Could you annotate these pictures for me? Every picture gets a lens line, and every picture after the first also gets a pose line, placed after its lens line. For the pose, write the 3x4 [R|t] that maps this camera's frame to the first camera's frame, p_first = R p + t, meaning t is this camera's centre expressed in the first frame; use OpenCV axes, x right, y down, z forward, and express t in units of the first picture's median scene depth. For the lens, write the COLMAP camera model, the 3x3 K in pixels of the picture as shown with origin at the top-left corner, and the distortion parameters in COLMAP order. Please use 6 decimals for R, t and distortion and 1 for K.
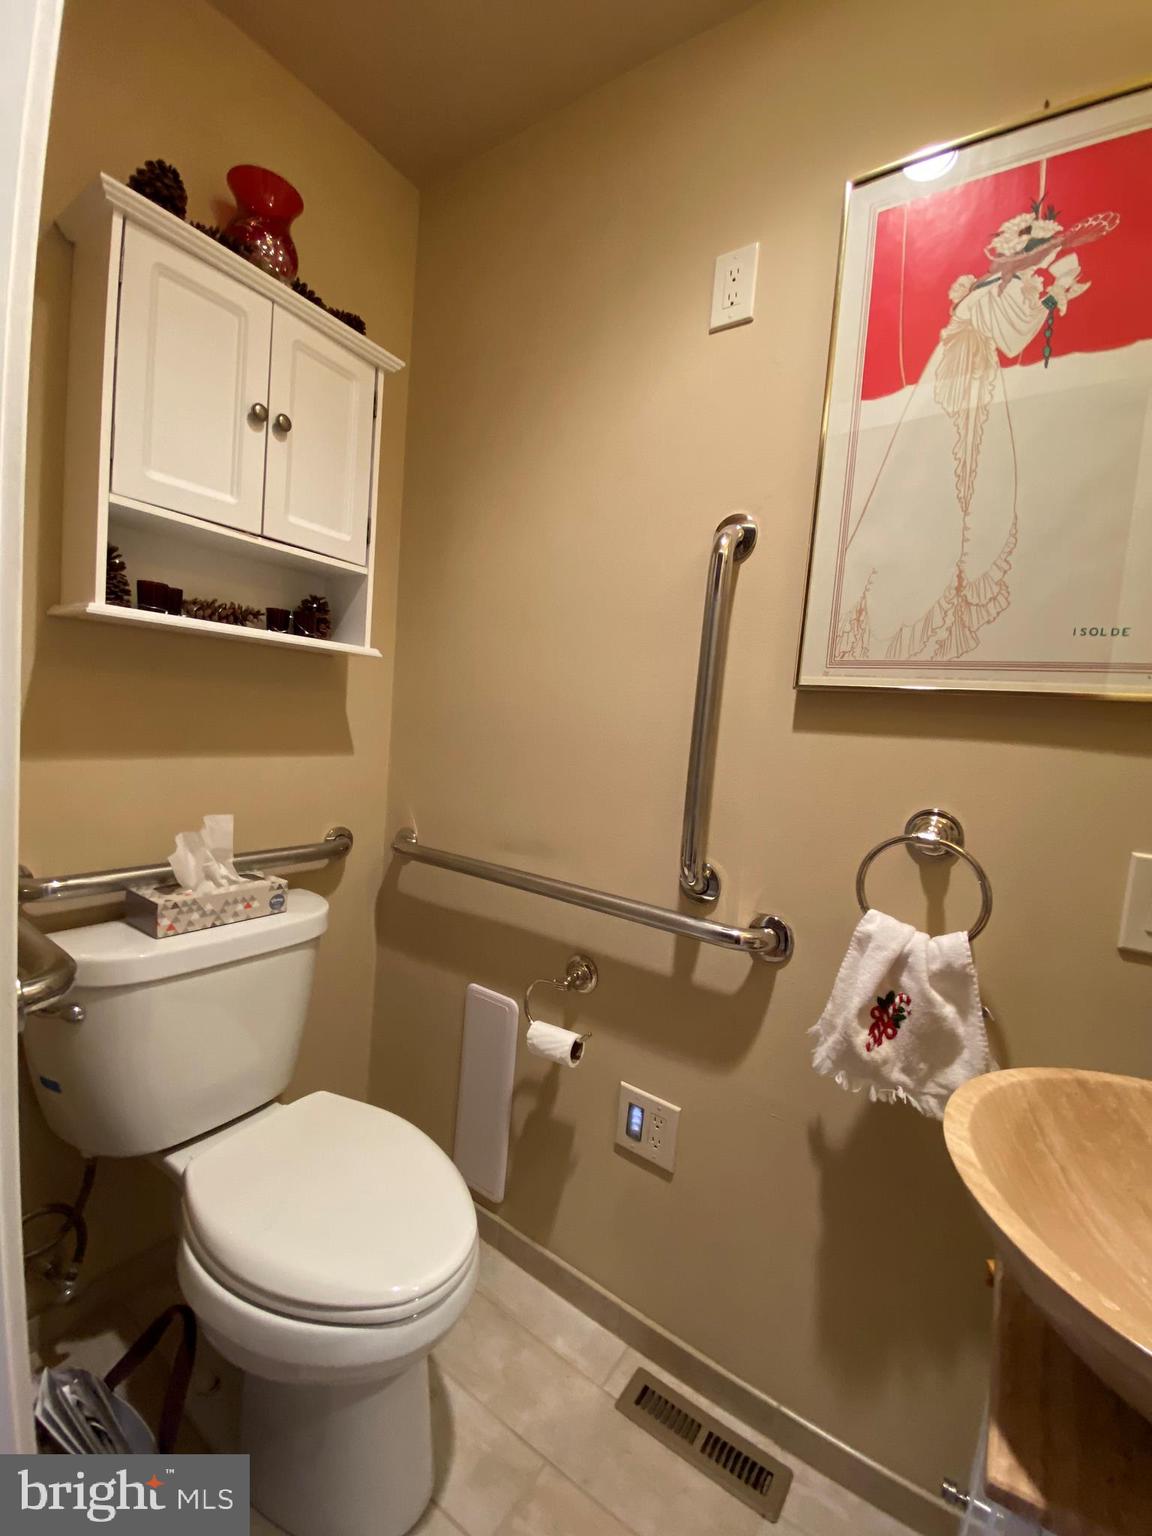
lens RADIAL K [[626.6, 0, 575.9], [0, 626.6, 765.4], [0, 0, 1]] dist [0.016943, -0.020337]
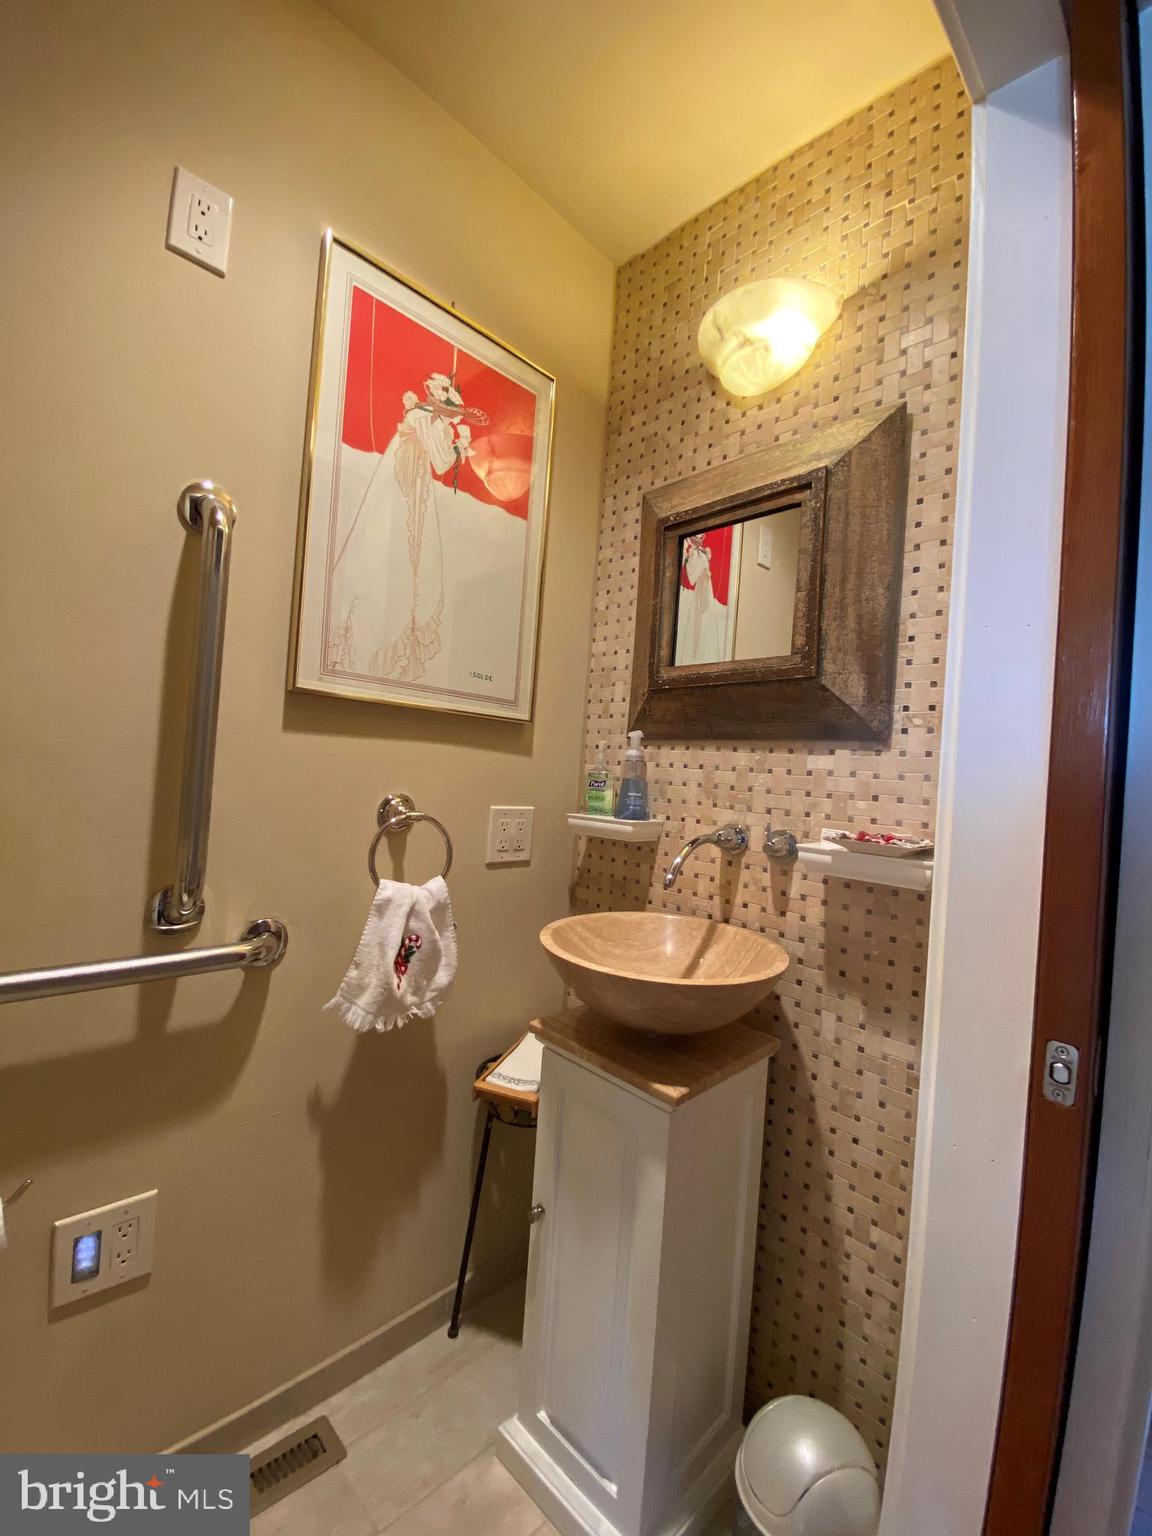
lens RADIAL K [[617.1, 0, 571.5], [0, 617.1, 775.3], [0, 0, 1]] dist [0.027038, -0.025054]
pose [[0.193021, -0.061196, 0.979284, -0.642970], [0.021341, 0.998079, 0.058164, -0.037672], [-0.980963, 0.009672, 0.193956, 0.406501]]
